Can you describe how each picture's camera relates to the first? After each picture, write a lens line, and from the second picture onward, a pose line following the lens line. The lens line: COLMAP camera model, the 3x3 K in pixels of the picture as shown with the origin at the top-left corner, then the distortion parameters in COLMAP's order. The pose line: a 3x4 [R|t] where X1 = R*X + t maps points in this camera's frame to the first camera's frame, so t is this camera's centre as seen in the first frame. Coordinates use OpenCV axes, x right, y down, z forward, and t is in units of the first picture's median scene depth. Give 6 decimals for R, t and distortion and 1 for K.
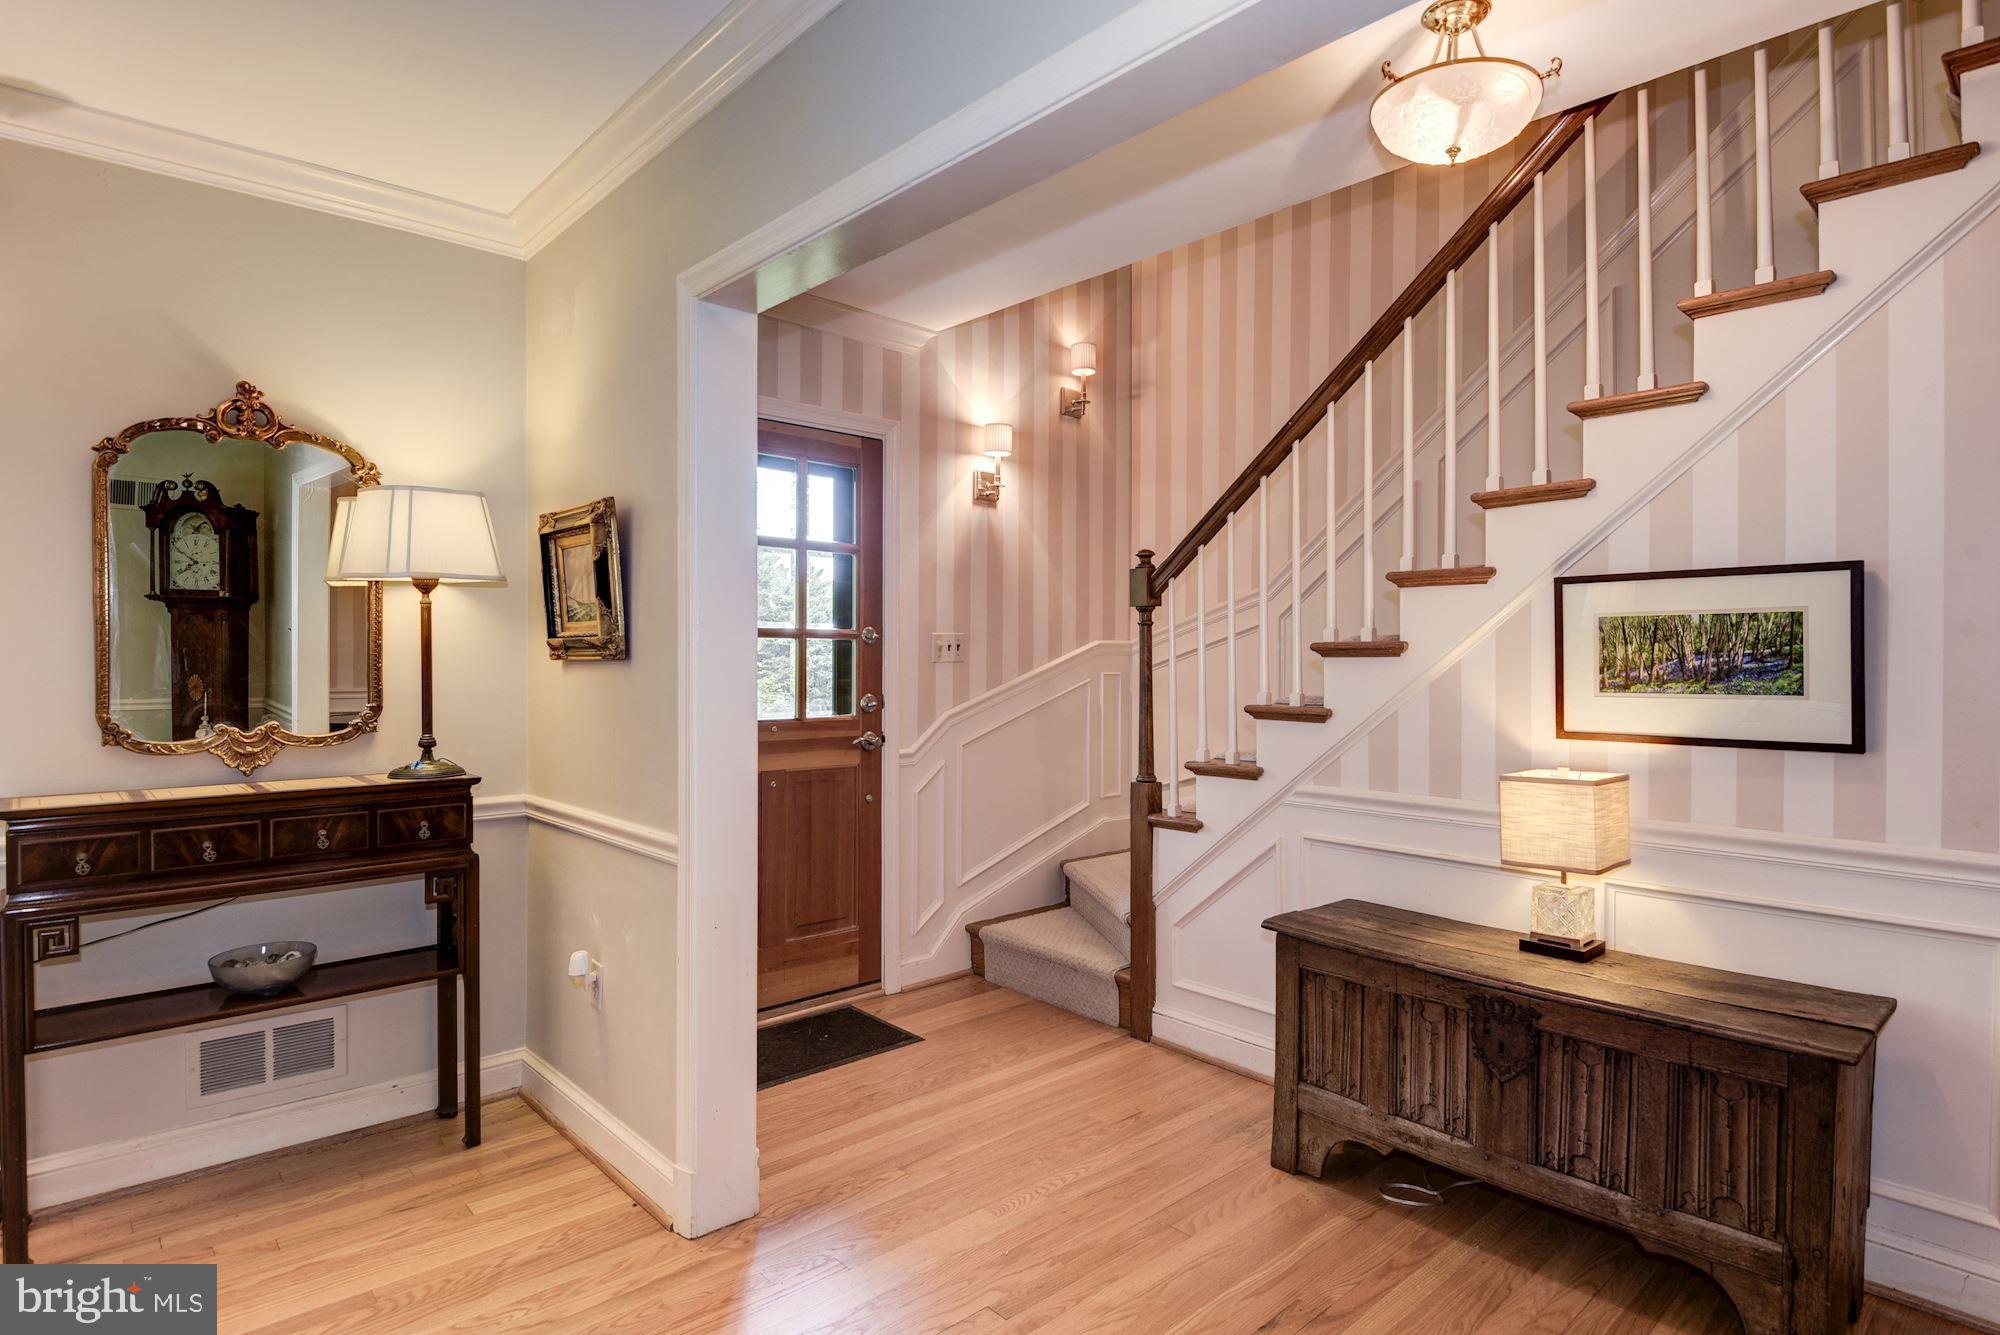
lens RADIAL K [[1039.8, 0, 1005.8], [0, 1039.8, 659.2], [0, 0, 1]] dist [-0.012477, -0.001716]
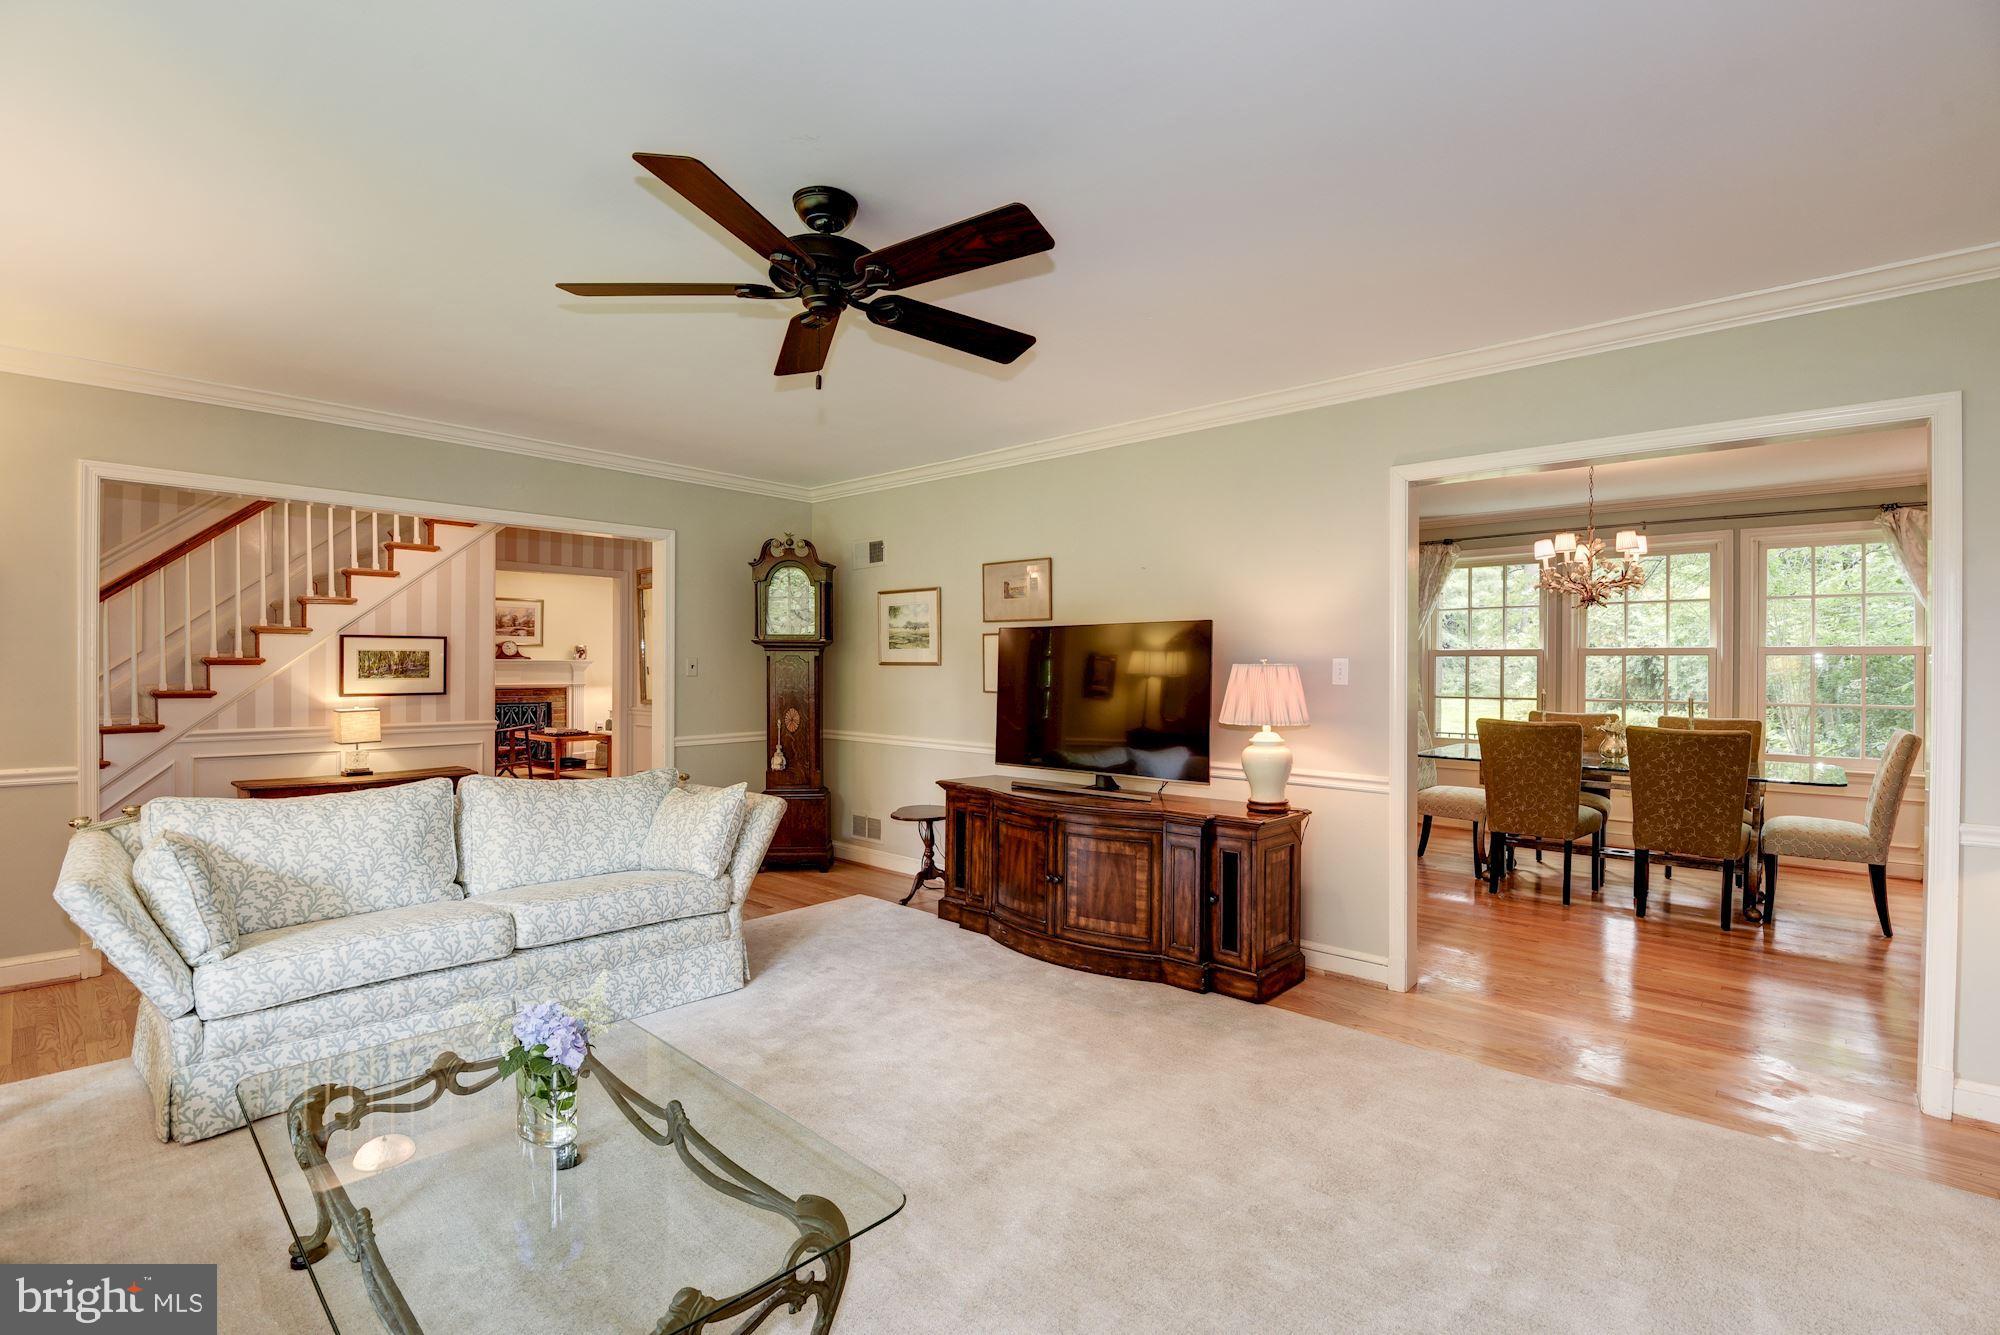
lens RADIAL K [[906.5, 0, 1005.4], [0, 906.5, 677.9], [0, 0, 1]] dist [-0.018295, -0.001573]
pose [[-0.106635, -0.013667, 0.994204, -1.866037], [-0.002989, 0.999905, 0.013425, -0.005773], [-0.994294, -0.001540, -0.106666, -0.400550]]
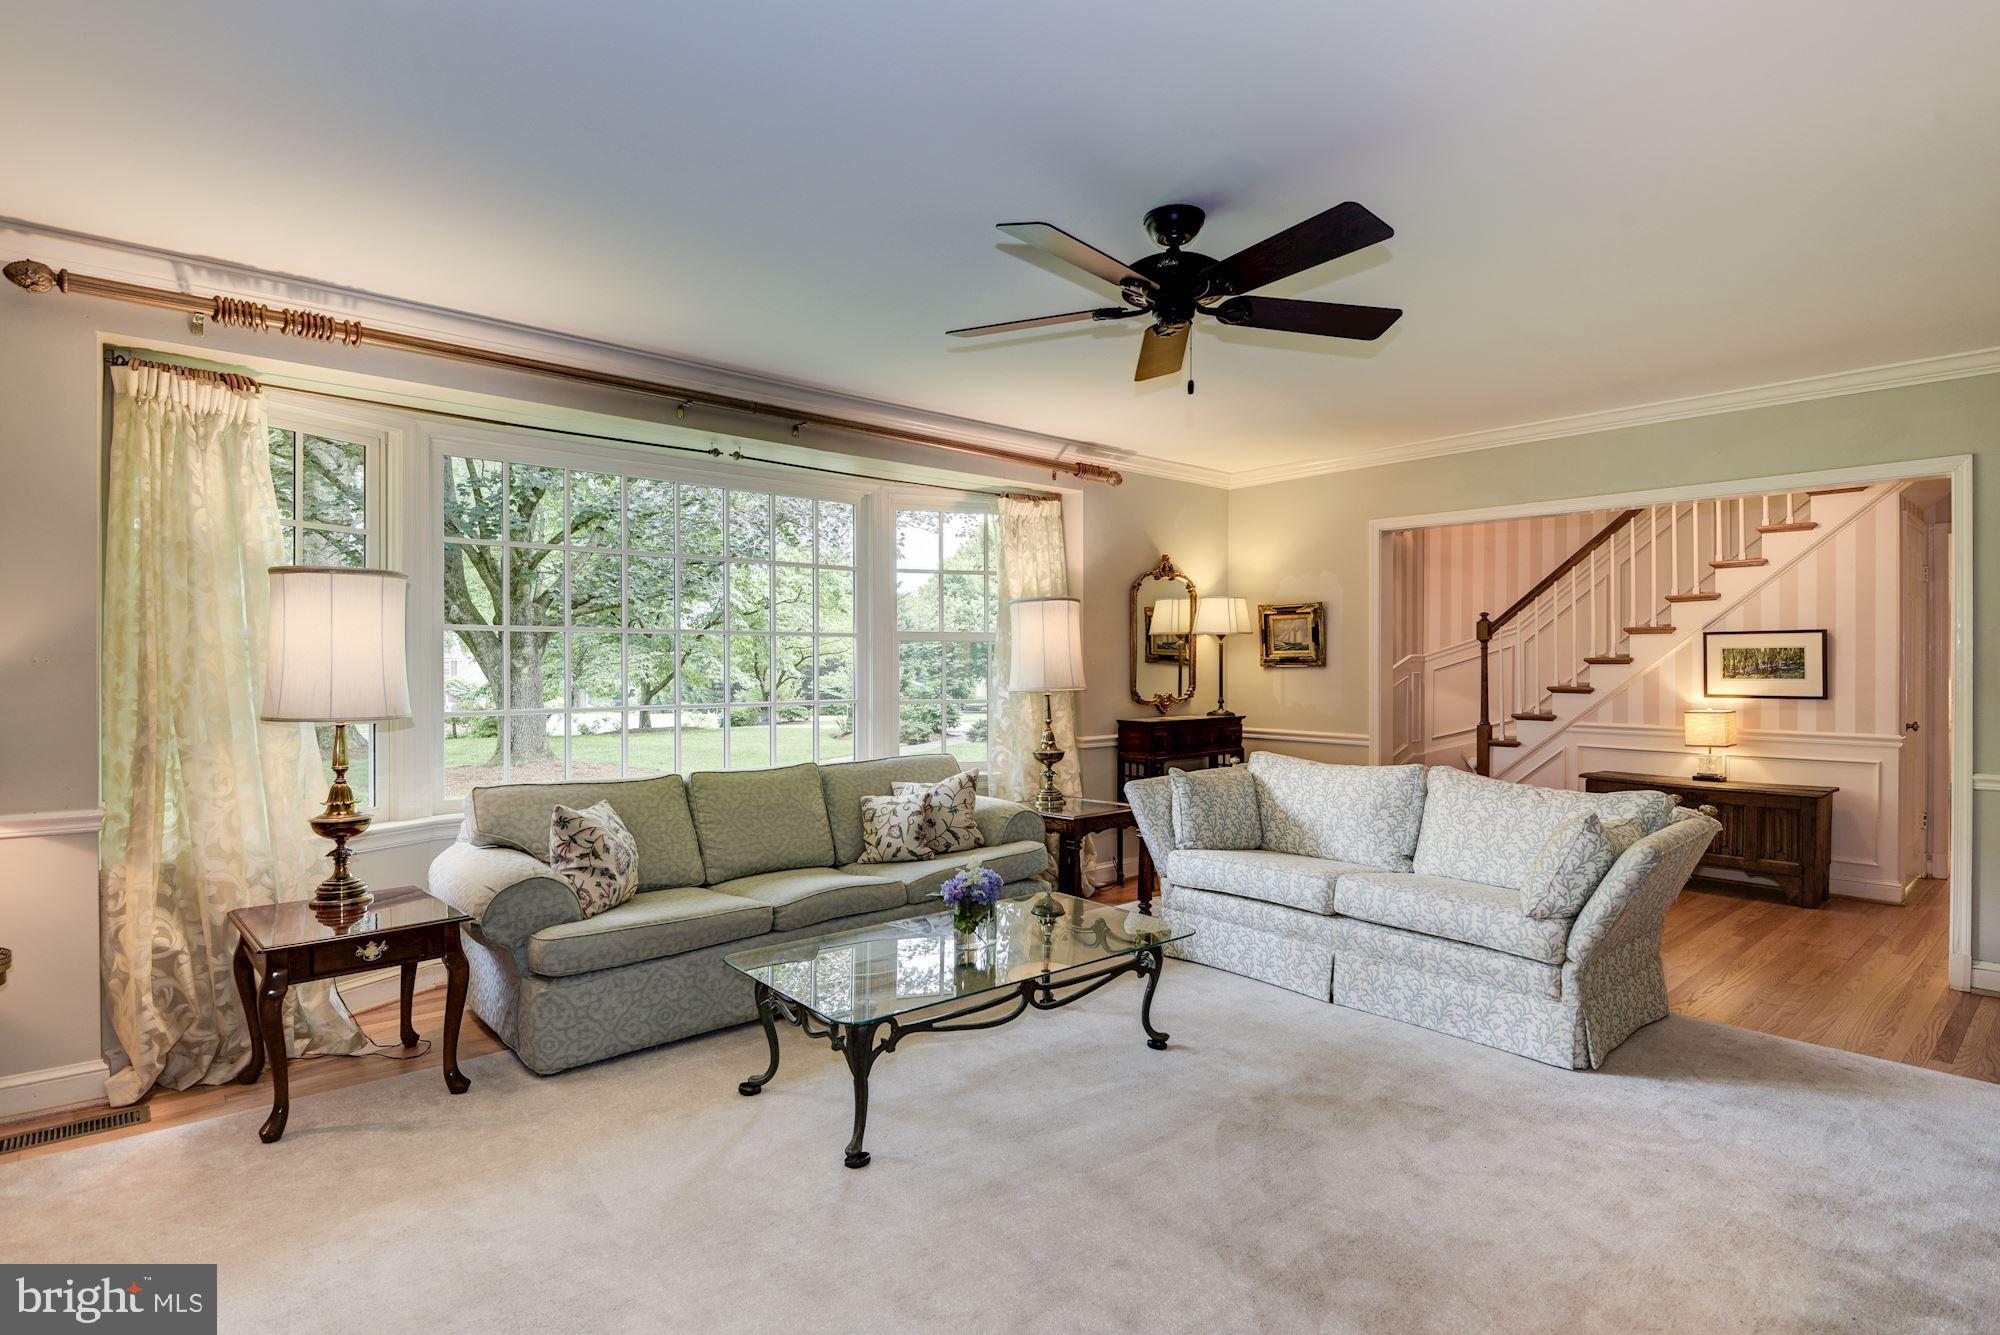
lens RADIAL K [[1002.4, 0, 999.7], [0, 1002.4, 663.1], [0, 0, 1]] dist [-0.014214, -0.006965]
pose [[0.999685, -0.003568, -0.024830, -1.094733], [0.003562, 0.999994, -0.000301, -0.010560], [0.024831, 0.000213, 0.999692, -1.417924]]
